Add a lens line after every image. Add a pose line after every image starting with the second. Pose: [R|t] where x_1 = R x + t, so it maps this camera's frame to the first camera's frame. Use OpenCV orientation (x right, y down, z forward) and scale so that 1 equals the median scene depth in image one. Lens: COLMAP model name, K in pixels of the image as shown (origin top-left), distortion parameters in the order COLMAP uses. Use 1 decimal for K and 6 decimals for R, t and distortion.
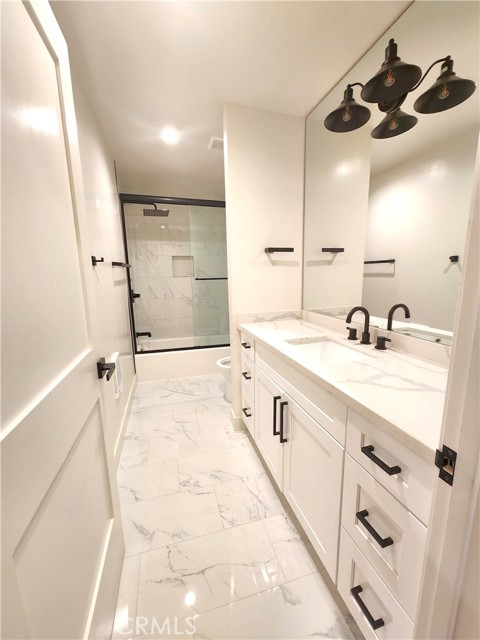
lens RADIAL K [[260.7, 0, 240.7], [0, 260.7, 318.4], [0, 0, 1]] dist [0.002992, -0.002466]
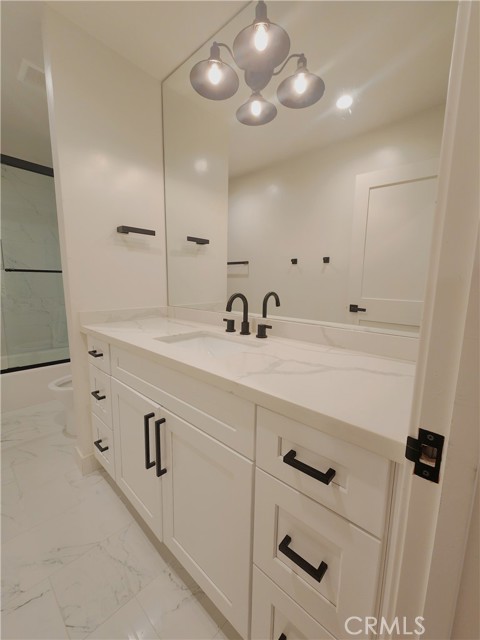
lens RADIAL K [[260.7, 0, 240.7], [0, 260.7, 318.4], [0, 0, 1]] dist [0.002992, -0.002466]
pose [[0.855496, -0.042215, 0.516086, -0.006376], [0.059321, 0.998099, -0.016692, 0.050274], [-0.514400, 0.044895, 0.856374, 0.197678]]
